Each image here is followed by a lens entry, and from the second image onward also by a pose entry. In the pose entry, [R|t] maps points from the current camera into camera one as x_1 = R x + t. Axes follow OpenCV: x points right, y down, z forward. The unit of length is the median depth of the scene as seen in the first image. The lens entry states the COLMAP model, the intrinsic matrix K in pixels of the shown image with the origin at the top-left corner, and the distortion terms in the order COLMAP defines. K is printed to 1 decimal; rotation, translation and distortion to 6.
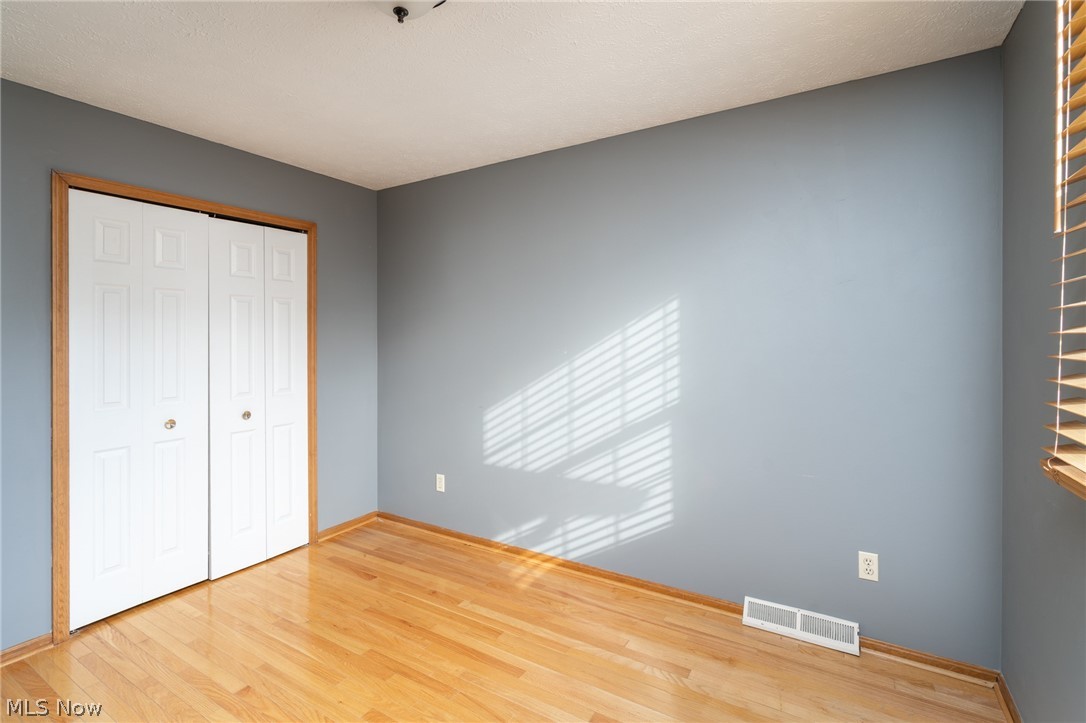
lens RADIAL K [[499.0, 0, 541.1], [0, 499.0, 356.5], [0, 0, 1]] dist [-0.000690, -0.000028]
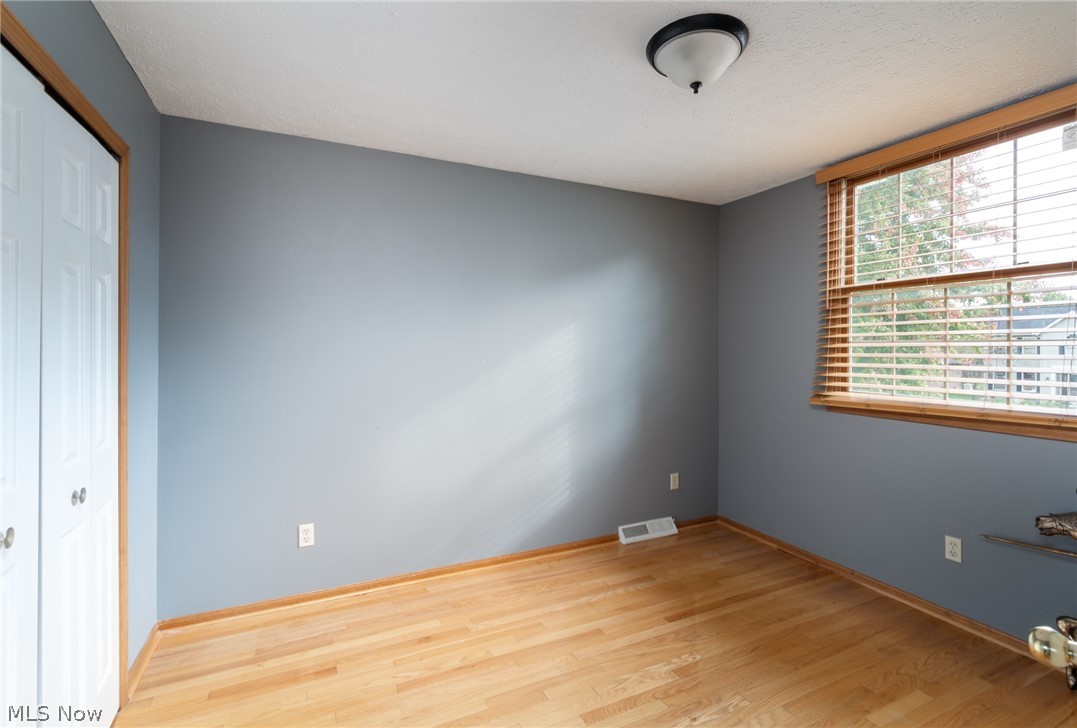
lens RADIAL K [[497.8, 0, 538.5], [0, 497.8, 364.0], [0, 0, 1]] dist [0.012669, 0.000016]
pose [[0.553002, -0.020757, 0.832922, -0.730966], [0.031176, 0.999505, 0.004209, -0.003756], [-0.832597, 0.023640, 0.553375, 0.303299]]
